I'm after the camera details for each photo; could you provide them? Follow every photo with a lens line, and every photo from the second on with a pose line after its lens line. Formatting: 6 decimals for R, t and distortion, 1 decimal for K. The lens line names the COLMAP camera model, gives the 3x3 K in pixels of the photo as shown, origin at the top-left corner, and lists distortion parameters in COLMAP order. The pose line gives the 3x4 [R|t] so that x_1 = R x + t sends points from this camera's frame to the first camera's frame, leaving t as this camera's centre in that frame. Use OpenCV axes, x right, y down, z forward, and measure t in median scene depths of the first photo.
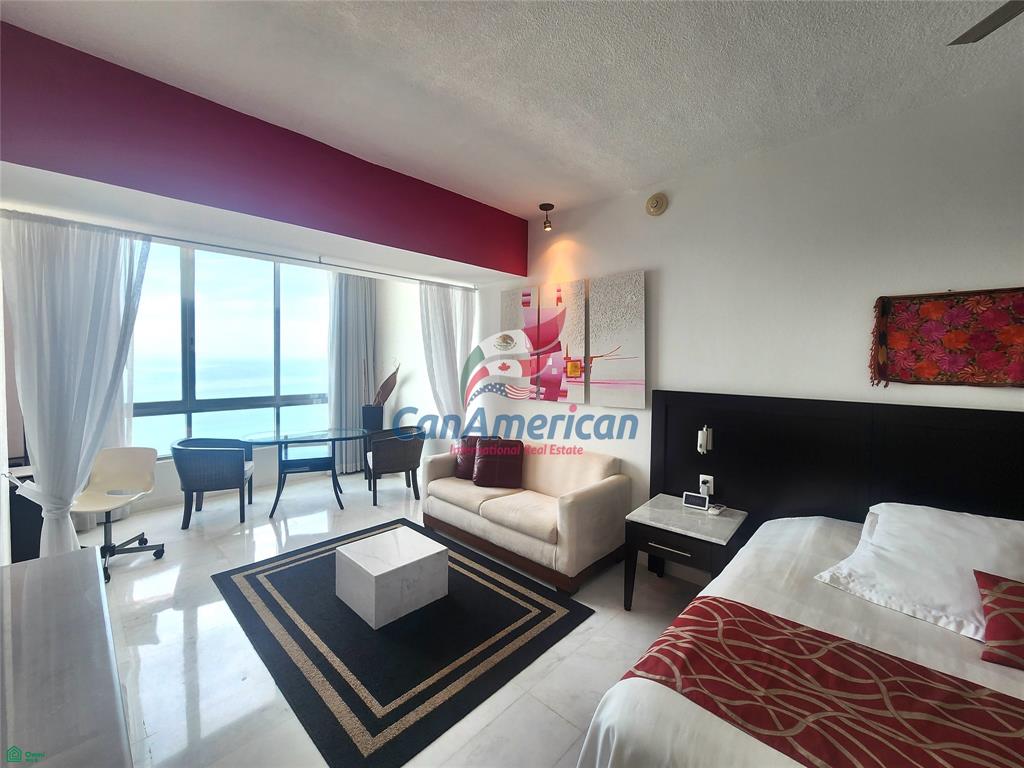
lens RADIAL K [[423.3, 0, 512.1], [0, 423.3, 373.9], [0, 0, 1]] dist [-0.000861, 0.000432]
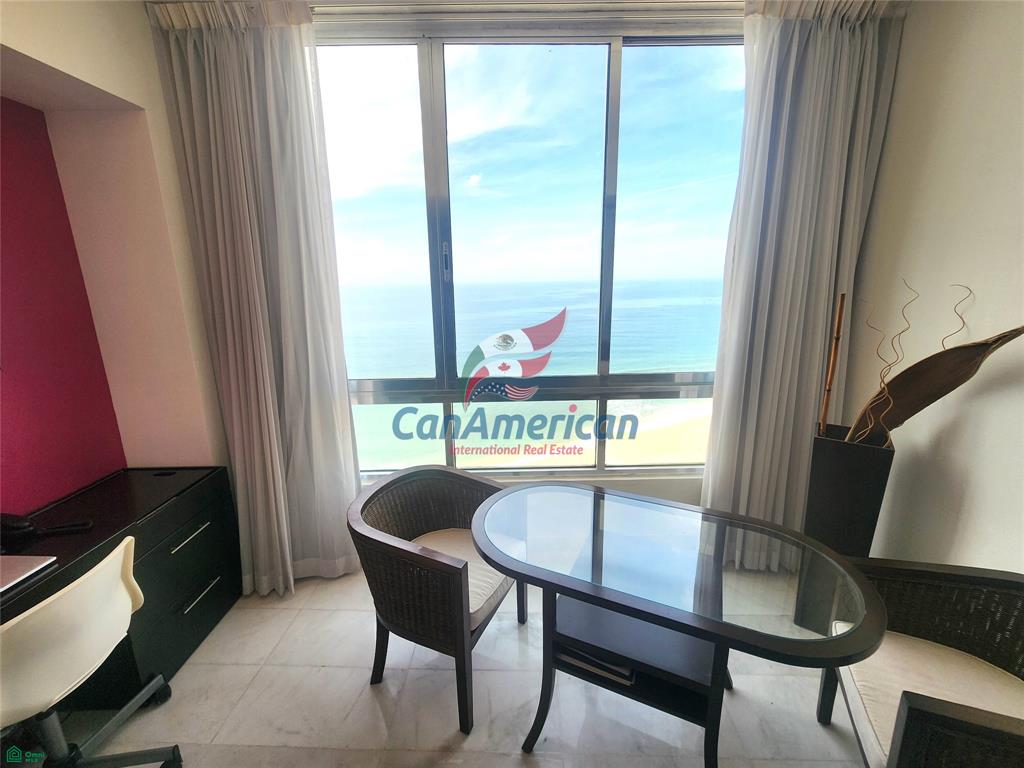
lens RADIAL K [[423.3, 0, 514.8], [0, 423.3, 376.2], [0, 0, 1]] dist [-0.000861, 0.000432]
pose [[0.662926, 0.144333, -0.734641, -0.408405], [0.000509, 0.981154, 0.193224, -0.052351], [0.748685, -0.128467, 0.650360, 0.914008]]
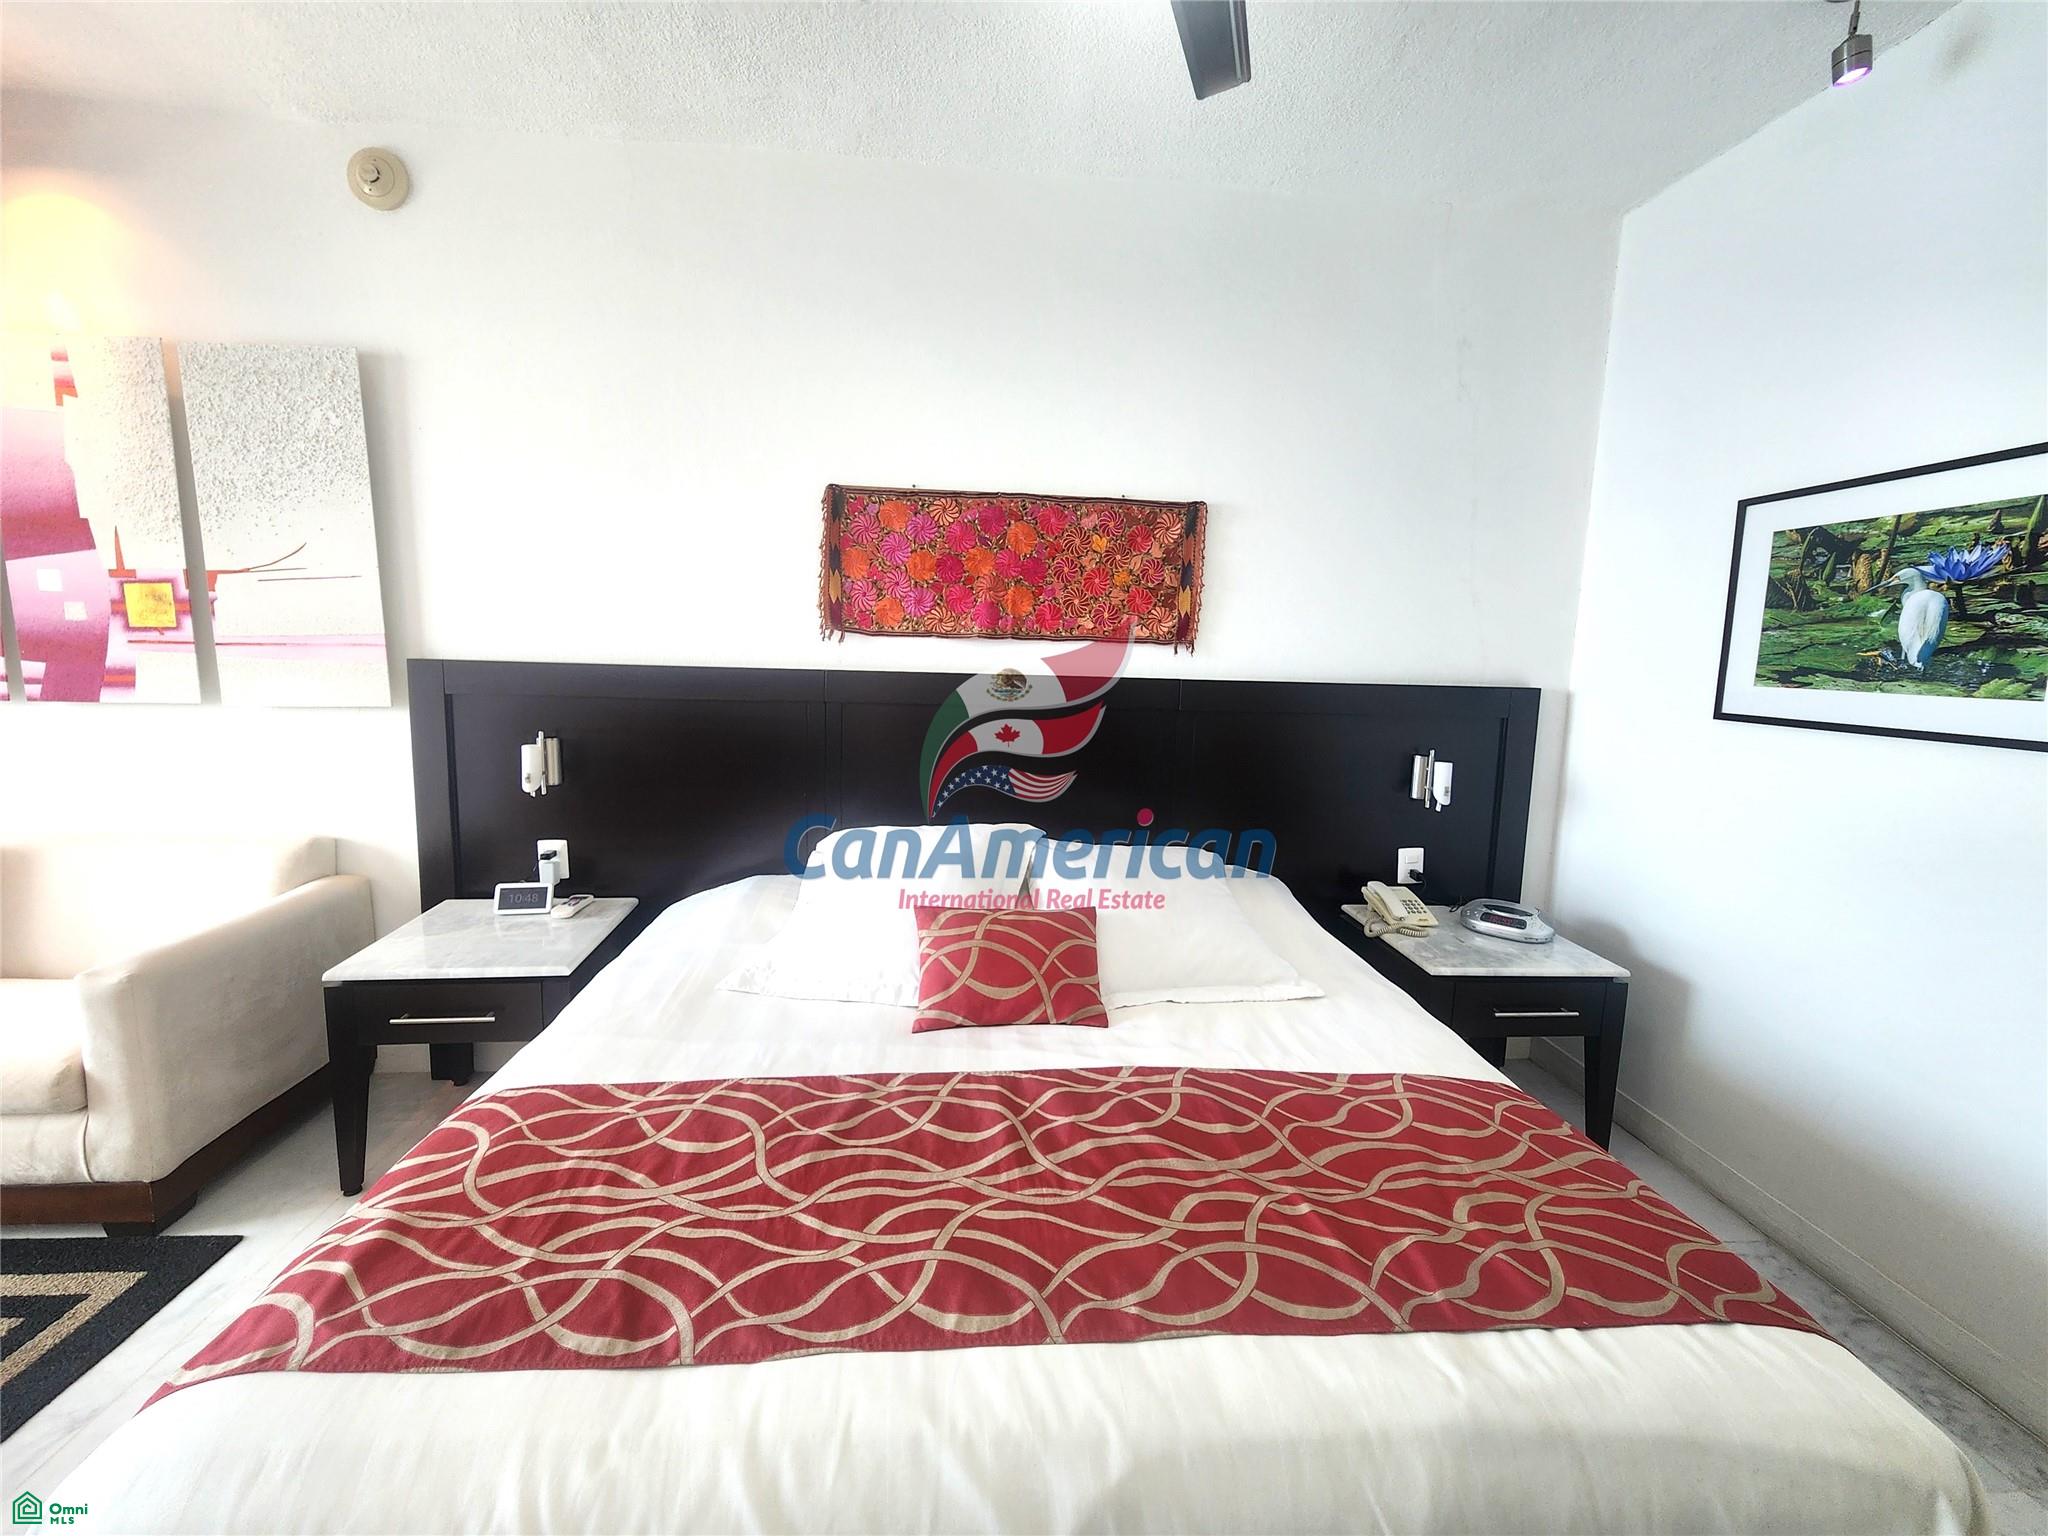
lens RADIAL K [[846.7, 0, 1026.4], [0, 846.7, 750.9], [0, 0, 1]] dist [-0.000861, 0.000432]
pose [[0.671756, -0.087450, 0.735592, 0.108322], [0.003080, 0.993328, 0.115278, 0.029765], [-0.740766, -0.075173, 0.667544, 0.002592]]
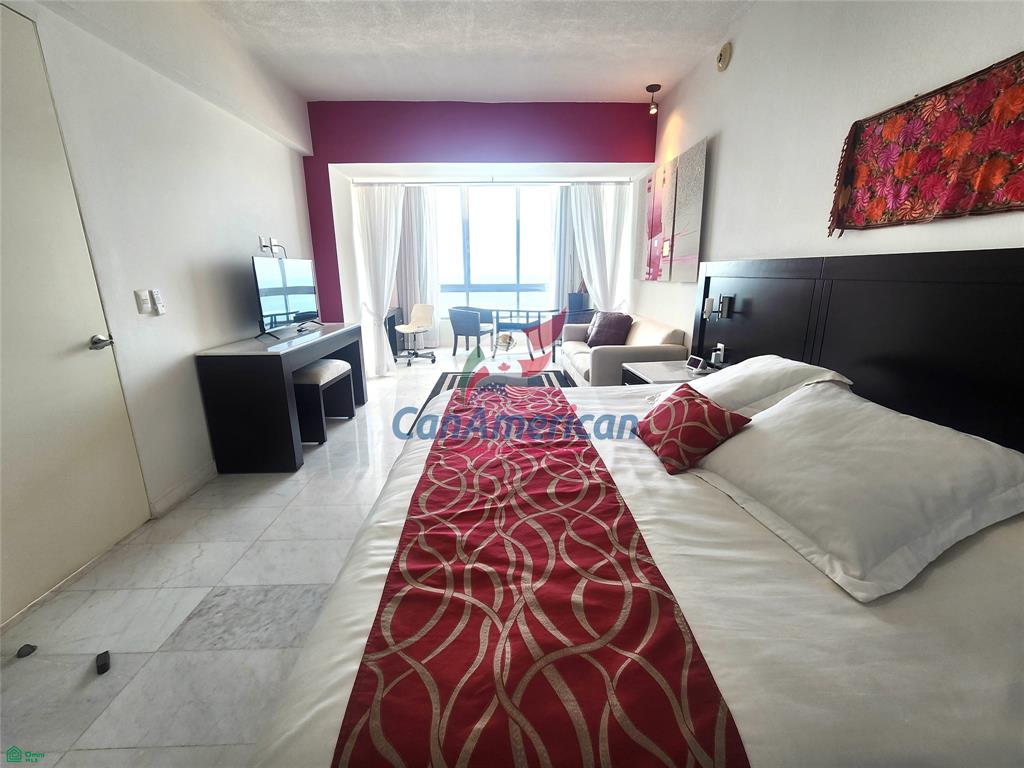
lens RADIAL K [[423.3, 0, 510.9], [0, 423.3, 376.0], [0, 0, 1]] dist [-0.000861, 0.000432]
pose [[0.709132, 0.152554, -0.688374, 0.657472], [-0.008126, 0.978016, 0.208372, 0.084840], [0.705029, -0.142170, 0.694782, -0.070211]]
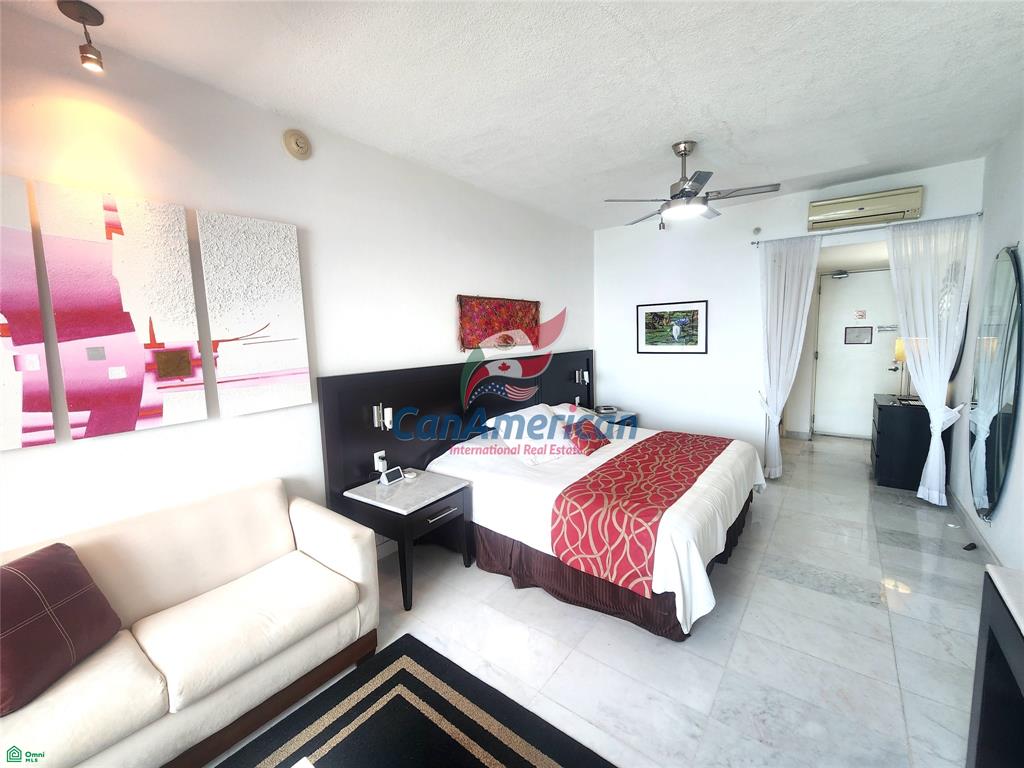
lens RADIAL K [[423.3, 0, 511.6], [0, 423.3, 375.9], [0, 0, 1]] dist [-0.000861, 0.000432]
pose [[-0.097107, -0.110326, 0.989140, -0.457760], [0.057402, 0.991562, 0.116231, -0.035218], [-0.993617, 0.068066, -0.089954, 0.613623]]
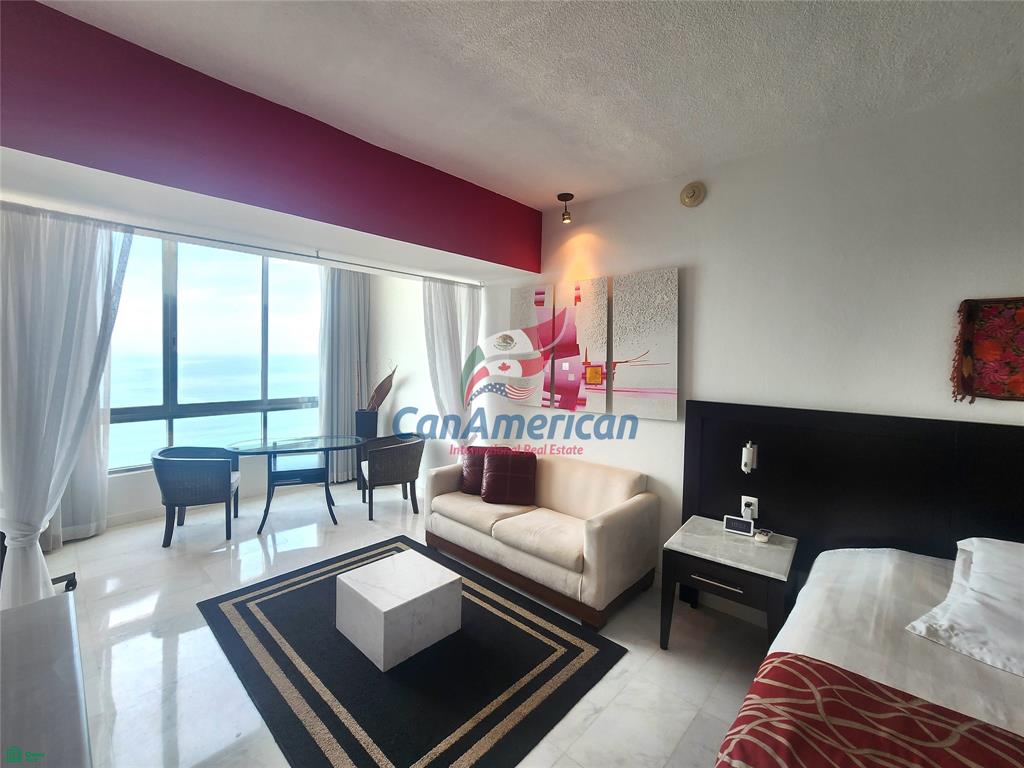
lens RADIAL K [[439.9, 0, 497.7], [0, 439.9, 372.0], [0, 0, 1]] dist [0.000965, 0.000978]
pose [[0.999975, 0.005600, -0.004270, -0.057475], [-0.005598, 0.999984, 0.000569, -0.017721], [0.004273, -0.000545, 0.999991, 0.053911]]
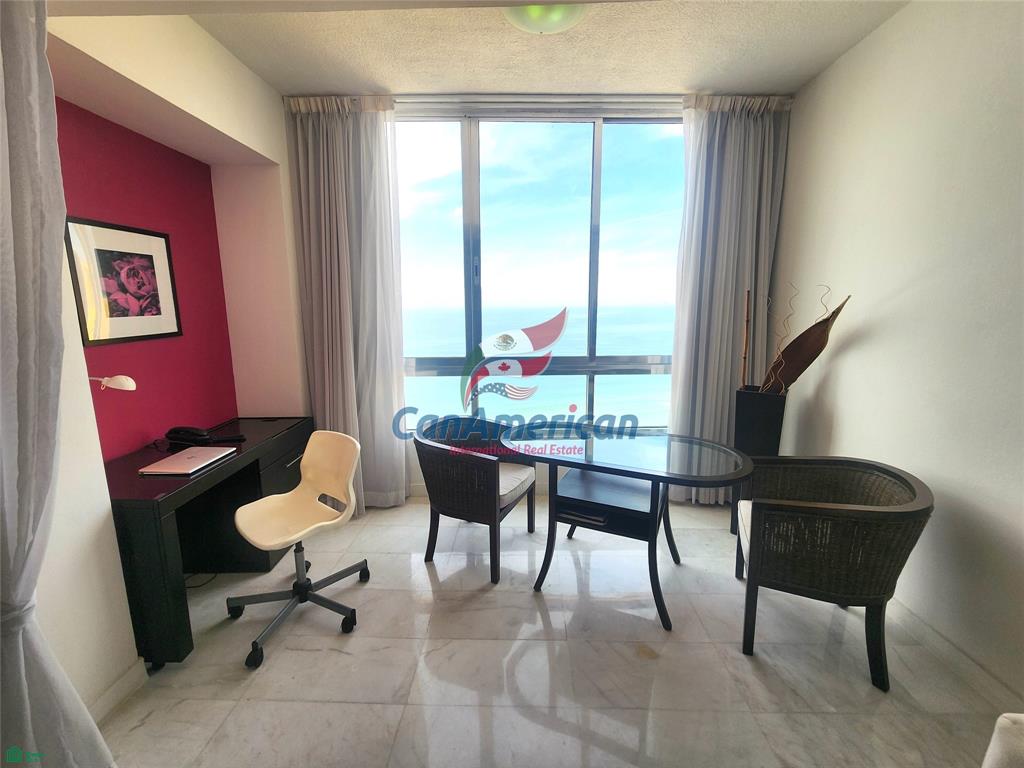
lens RADIAL K [[423.3, 0, 513.4], [0, 423.3, 373.9], [0, 0, 1]] dist [-0.000861, 0.000432]
pose [[0.666728, 0.102969, -0.738153, -0.254293], [-0.009384, 0.991492, 0.129833, -0.002280], [0.745242, -0.079637, 0.662022, 0.738295]]
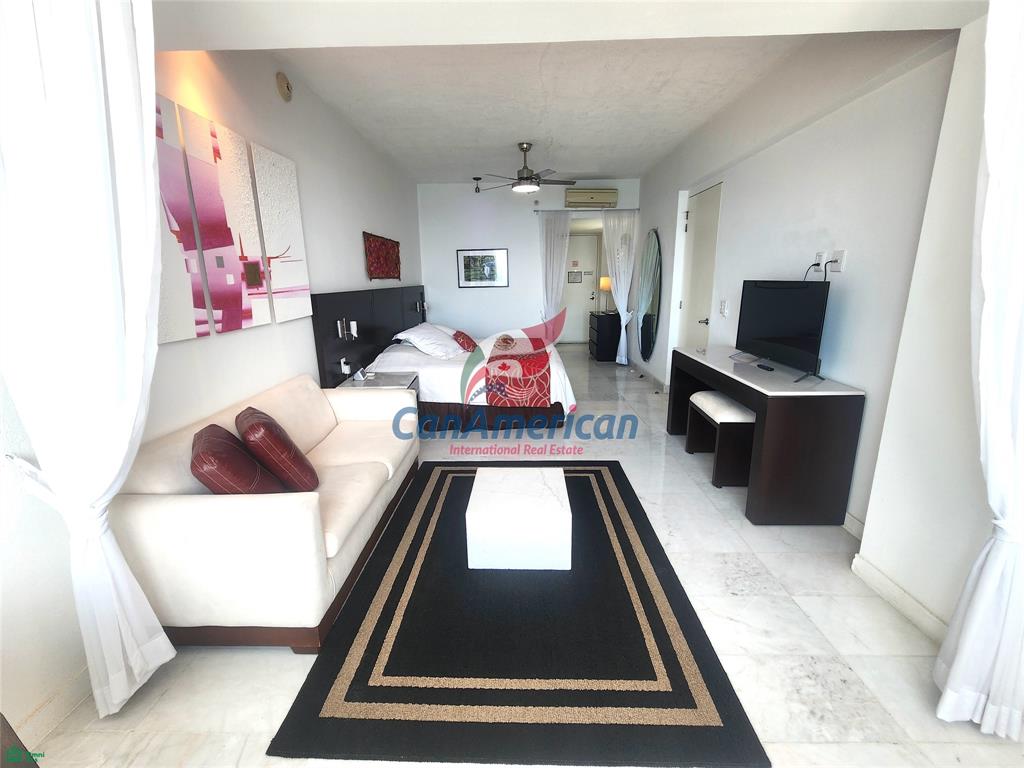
lens RADIAL K [[423.3, 0, 512.8], [0, 423.3, 376.5], [0, 0, 1]] dist [-0.000861, 0.000432]
pose [[-0.671746, -0.170312, 0.720938, -0.654106], [0.031756, 0.965697, 0.257723, -0.015805], [-0.740100, 0.196018, -0.643295, 1.170824]]
